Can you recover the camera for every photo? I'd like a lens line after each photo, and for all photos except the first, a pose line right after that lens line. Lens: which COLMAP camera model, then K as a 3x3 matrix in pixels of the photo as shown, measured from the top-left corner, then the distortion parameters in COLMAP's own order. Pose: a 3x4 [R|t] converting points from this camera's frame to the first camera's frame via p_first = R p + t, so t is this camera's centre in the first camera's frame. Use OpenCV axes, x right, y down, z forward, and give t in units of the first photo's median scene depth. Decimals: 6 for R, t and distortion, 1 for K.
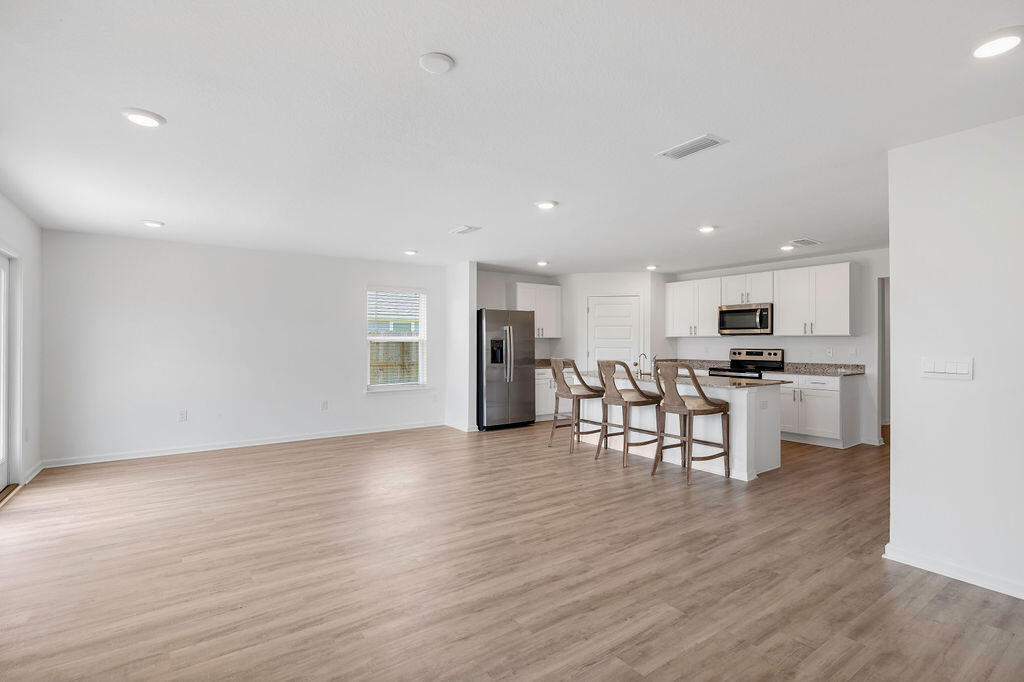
lens RADIAL K [[490.8, 0, 480.4], [0, 490.8, 343.9], [0, 0, 1]] dist [-0.000647, -0.000054]
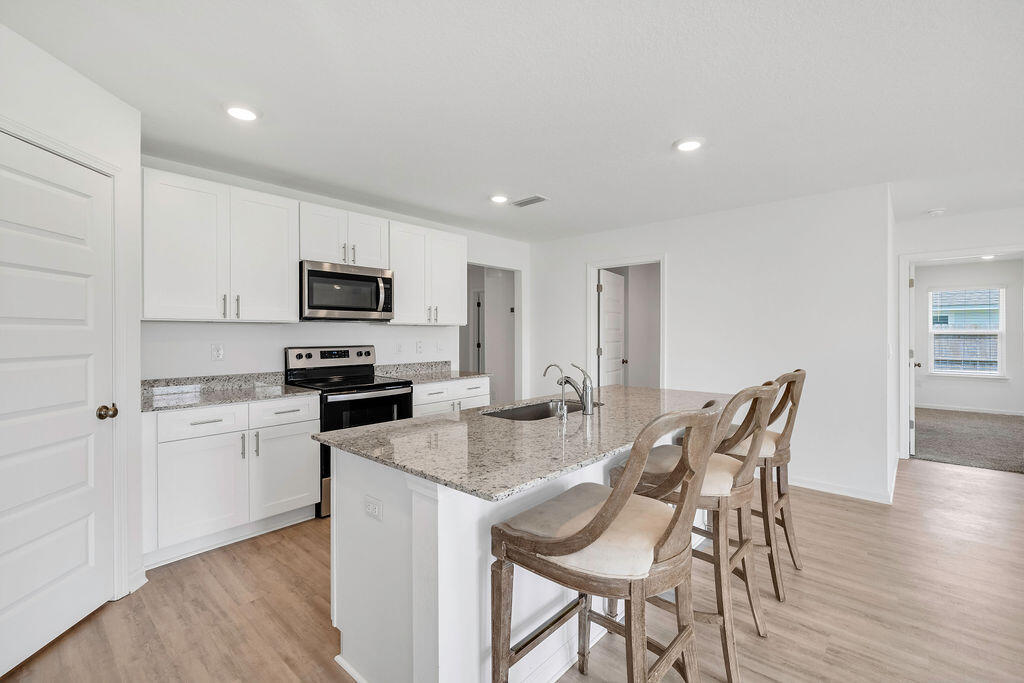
lens RADIAL K [[463.0, 0, 520.1], [0, 463.0, 339.1], [0, 0, 1]] dist [-0.000988, -0.000043]
pose [[-0.290828, -0.009889, 0.956724, -0.017228], [0.006789, 0.999900, 0.012399, -0.004072], [-0.956751, 0.010101, -0.290732, 1.221746]]
